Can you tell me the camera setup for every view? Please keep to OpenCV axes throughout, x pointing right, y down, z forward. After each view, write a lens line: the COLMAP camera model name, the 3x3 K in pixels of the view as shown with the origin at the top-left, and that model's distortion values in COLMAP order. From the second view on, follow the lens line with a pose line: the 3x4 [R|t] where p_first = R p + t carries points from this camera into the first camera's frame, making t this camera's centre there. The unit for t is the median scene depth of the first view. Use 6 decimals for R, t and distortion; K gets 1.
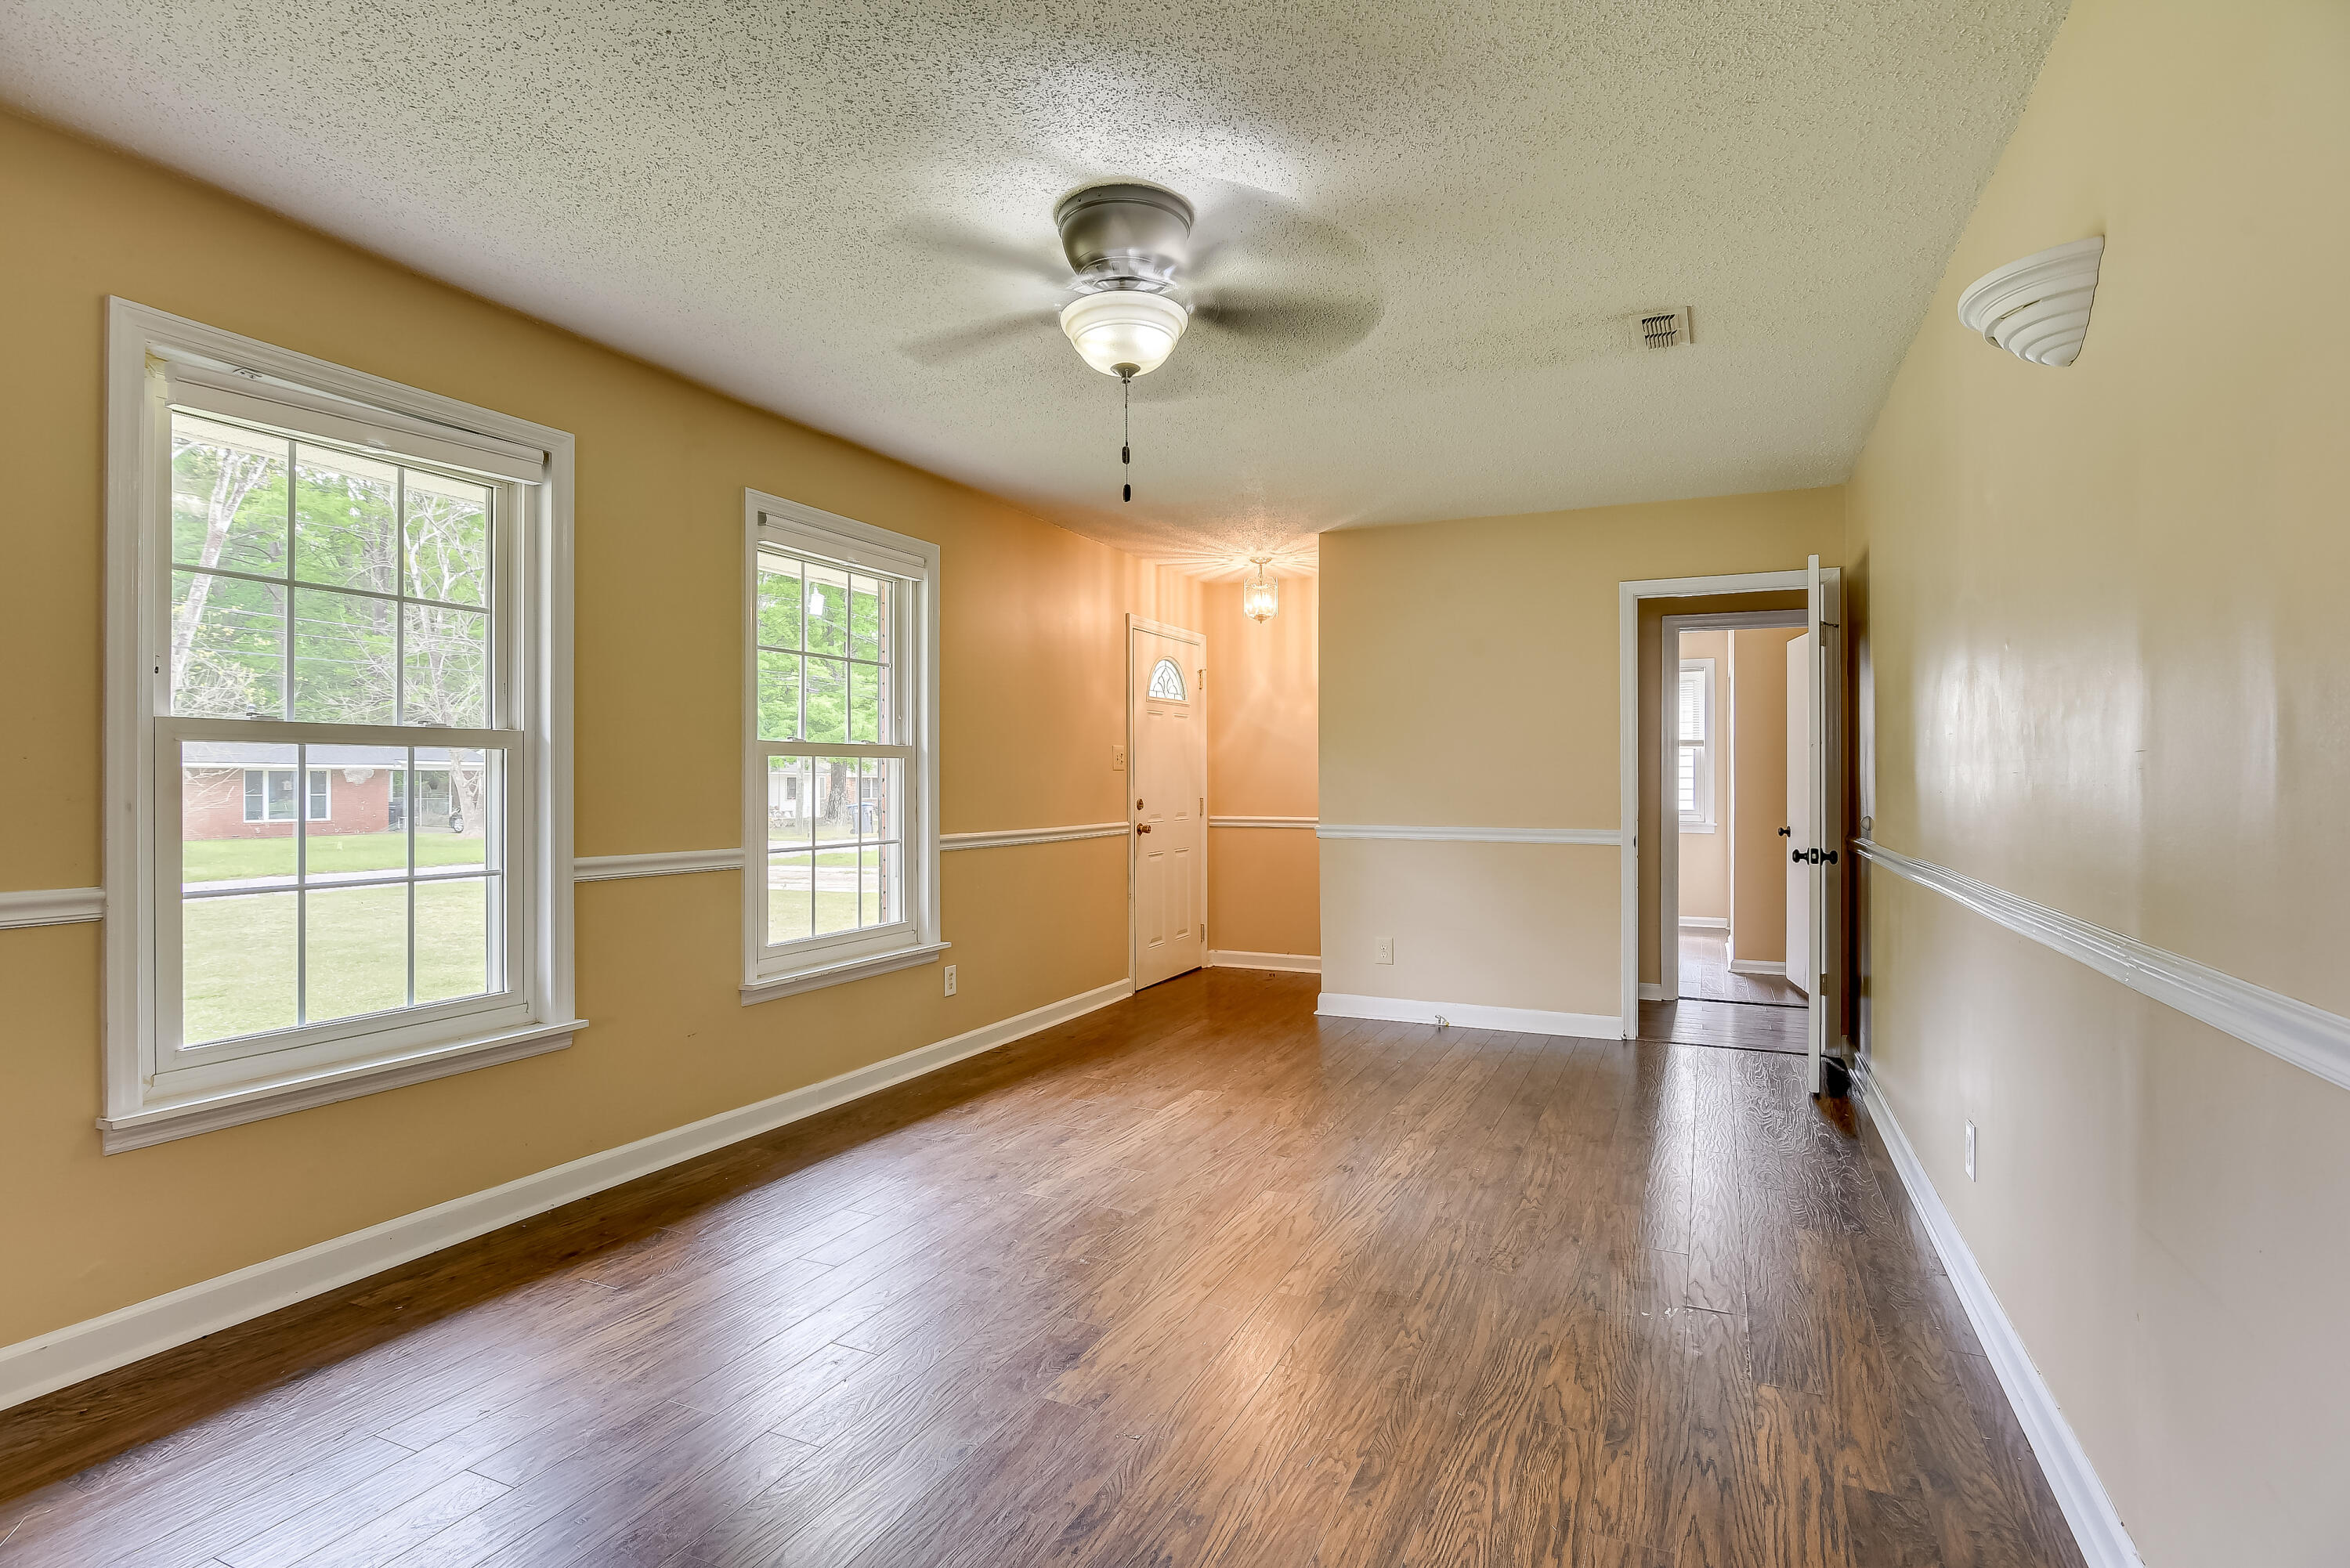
lens RADIAL K [[1166.3, 0, 1177.0], [0, 1166.3, 782.1], [0, 0, 1]] dist [0.017364, 0.000923]
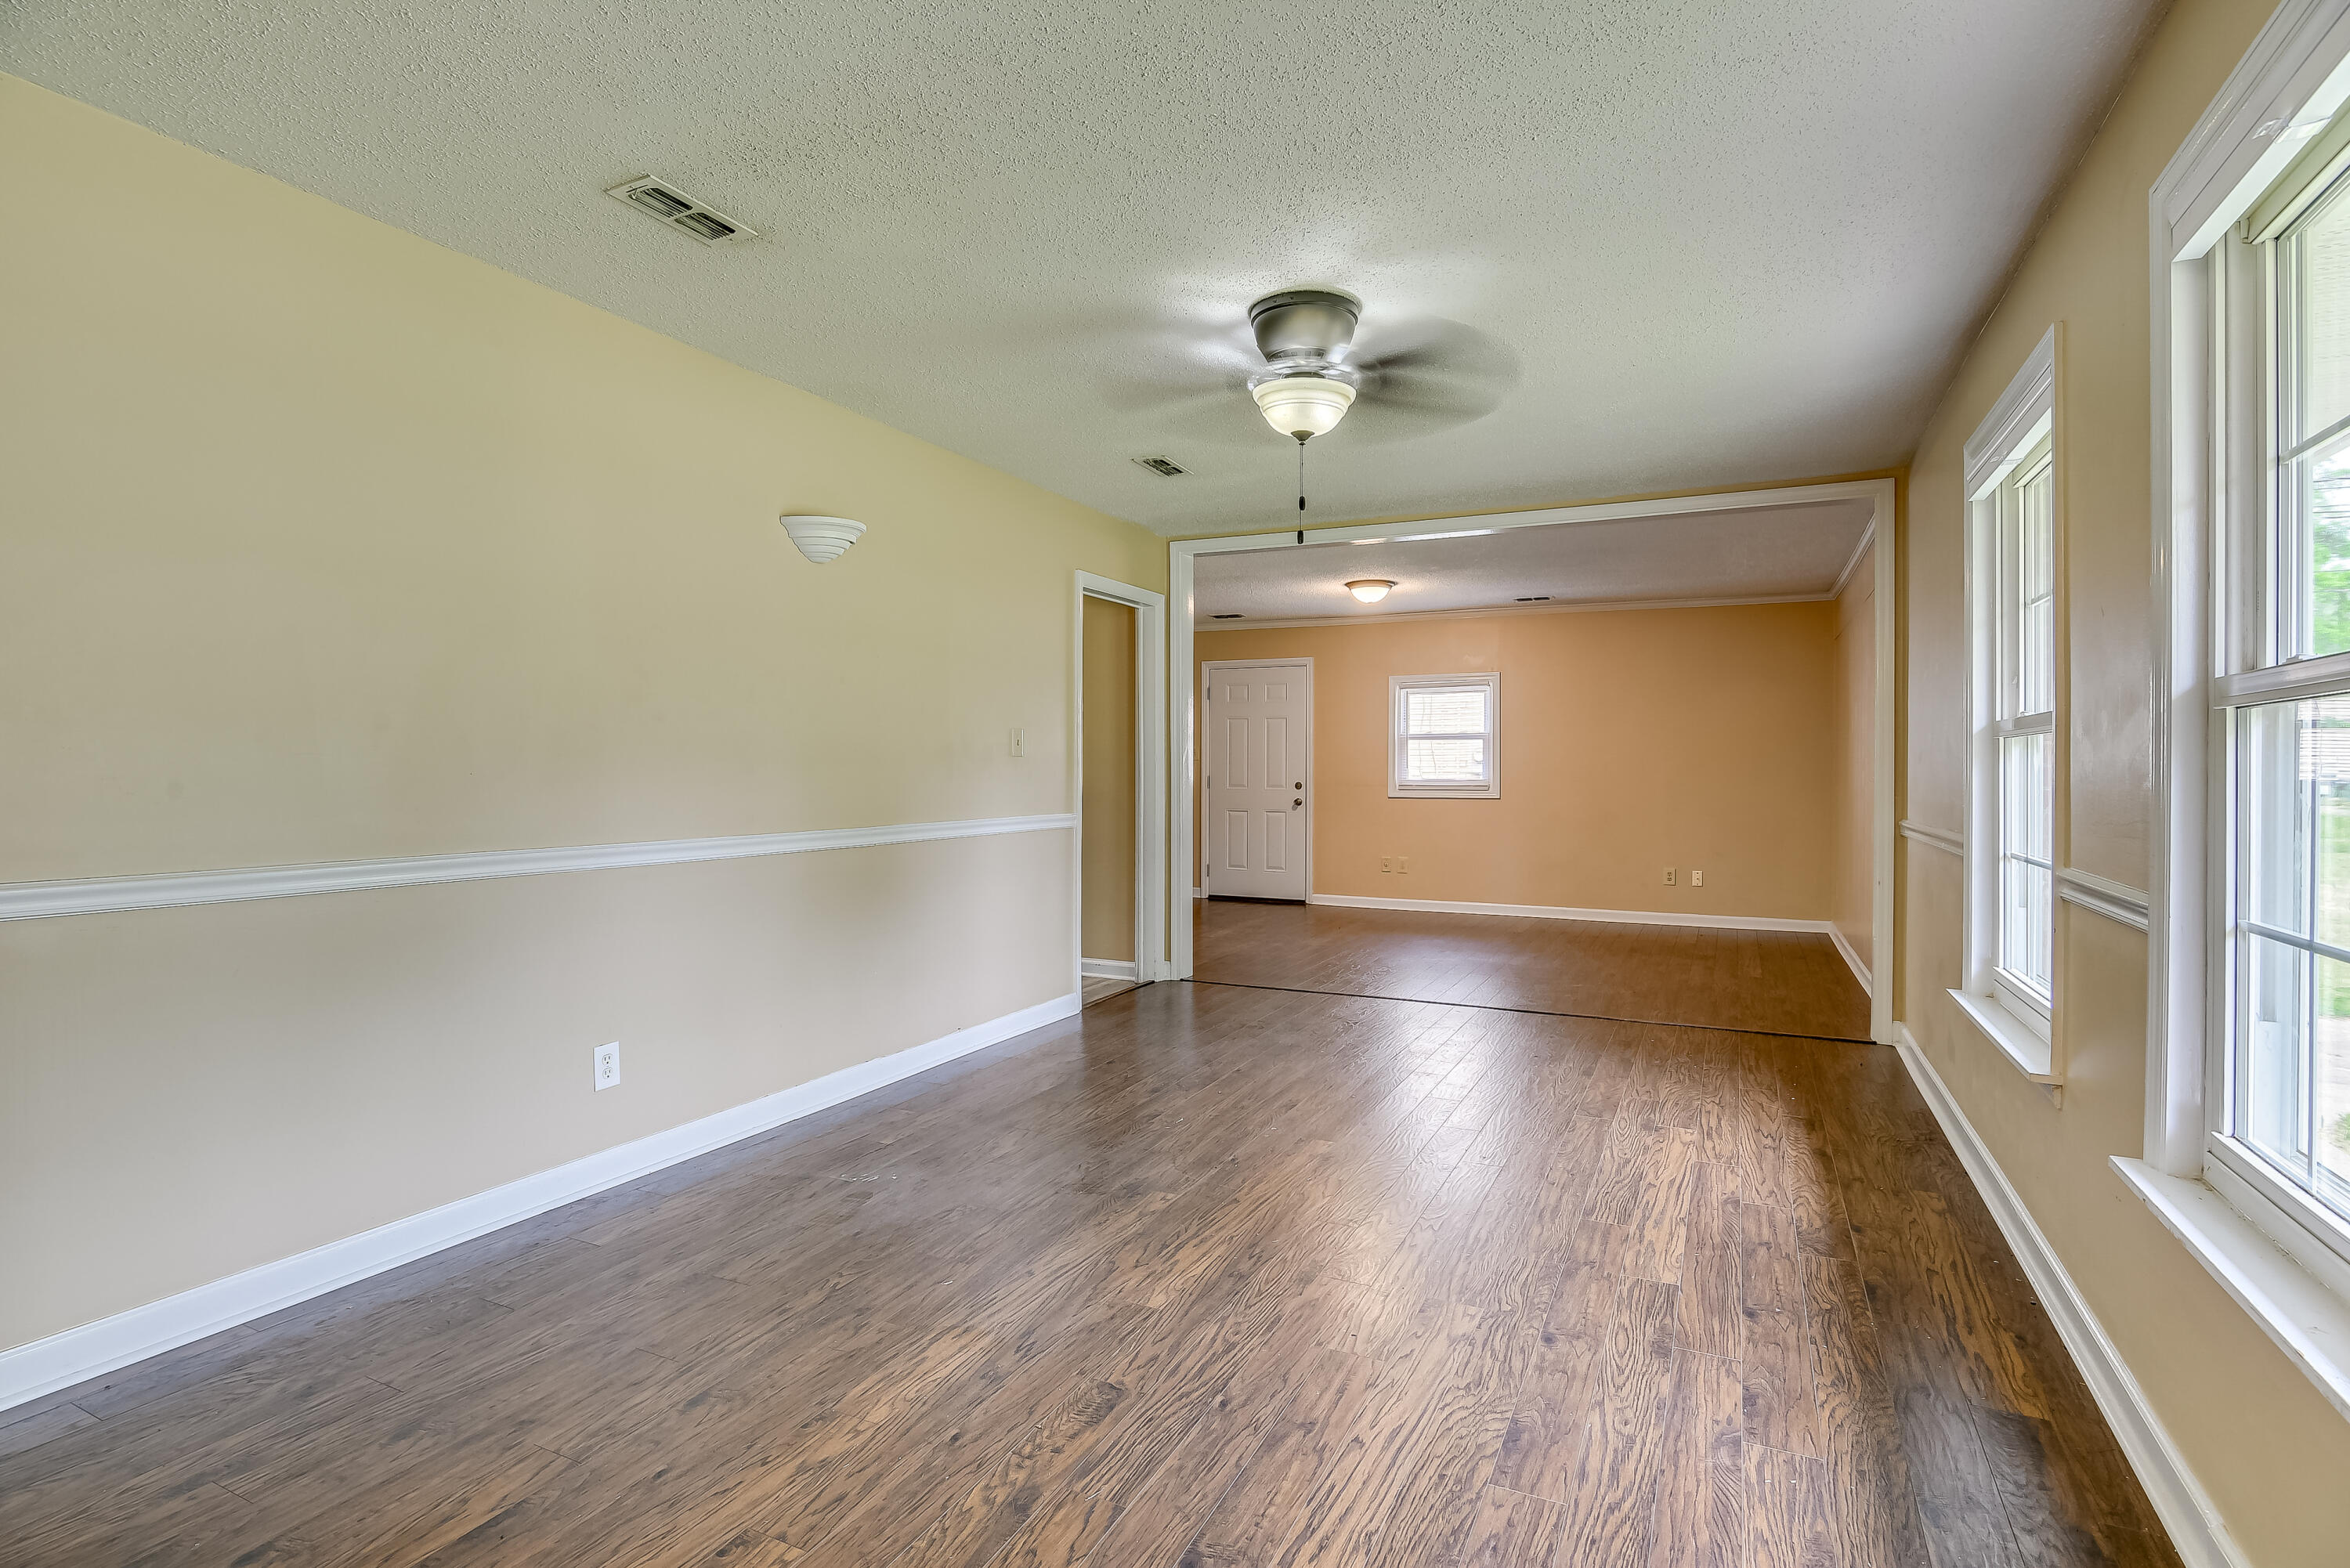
lens RADIAL K [[1166.3, 0, 1179.7], [0, 1166.3, 787.8], [0, 0, 1]] dist [0.017364, 0.000923]
pose [[-0.999885, -0.003555, 0.014762, 0.050744], [-0.003316, 0.999863, 0.016195, 0.002747], [-0.014818, 0.016144, -0.999760, 1.688894]]
